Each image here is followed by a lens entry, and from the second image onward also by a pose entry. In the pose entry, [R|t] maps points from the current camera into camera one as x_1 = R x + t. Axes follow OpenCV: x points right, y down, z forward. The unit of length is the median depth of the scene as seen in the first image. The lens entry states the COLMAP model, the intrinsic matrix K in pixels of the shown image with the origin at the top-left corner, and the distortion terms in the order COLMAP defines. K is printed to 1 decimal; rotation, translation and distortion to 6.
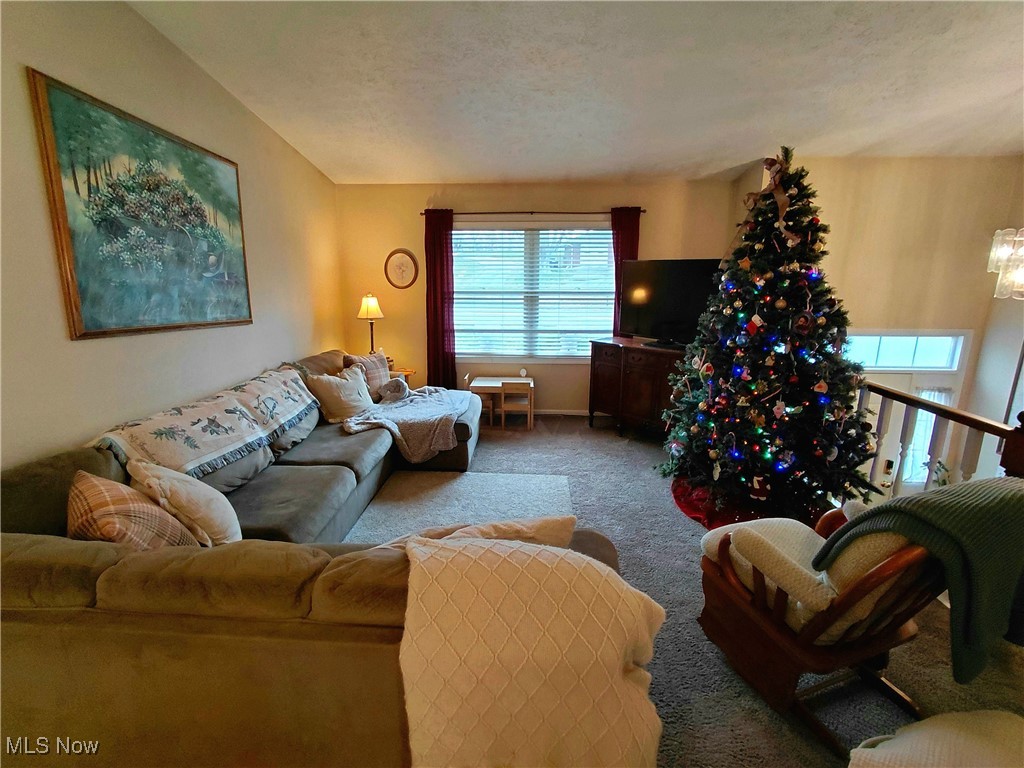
lens RADIAL K [[470.8, 0, 509.6], [0, 470.8, 380.3], [0, 0, 1]] dist [-0.007942, 0.003514]
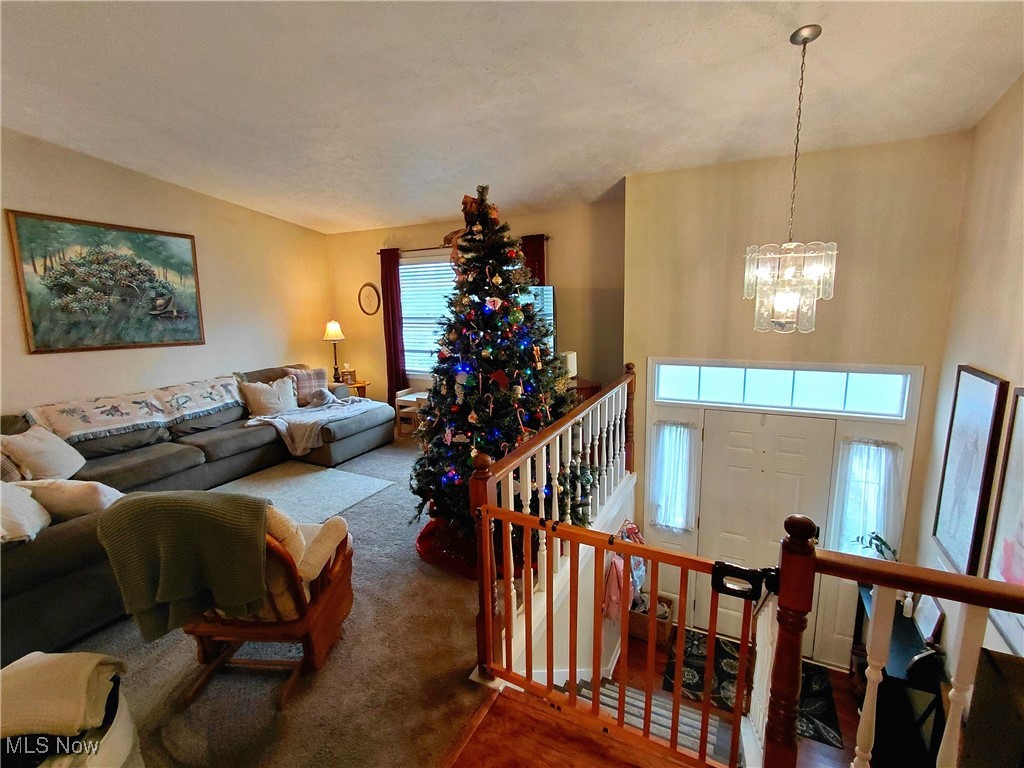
lens RADIAL K [[470.8, 0, 513.8], [0, 470.8, 379.8], [0, 0, 1]] dist [-0.007942, 0.003514]
pose [[0.911887, 0.048210, -0.407600, 0.701910], [-0.061421, 0.997924, -0.019378, -0.032880], [0.405819, 0.042706, 0.912955, 0.062810]]
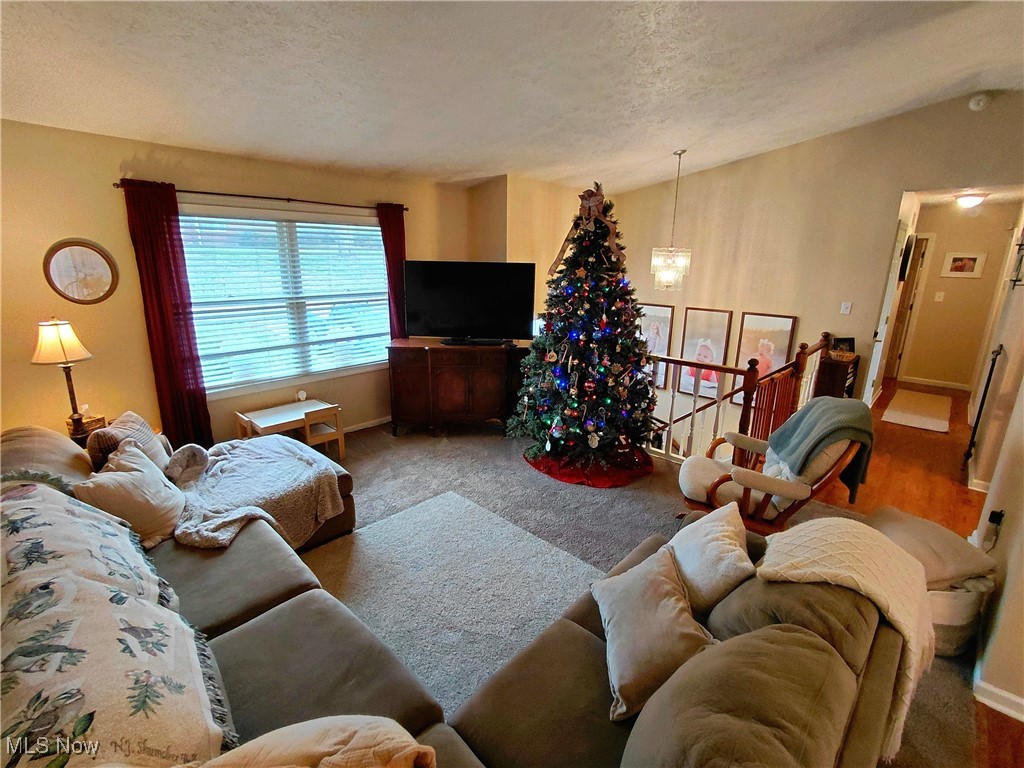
lens RADIAL K [[470.8, 0, 506.4], [0, 470.8, 380.2], [0, 0, 1]] dist [-0.007942, 0.003514]
pose [[0.653863, -0.188102, 0.732858, -0.394484], [0.156203, 0.981297, 0.112502, -0.093036], [-0.740313, 0.040914, 0.671016, 0.214696]]
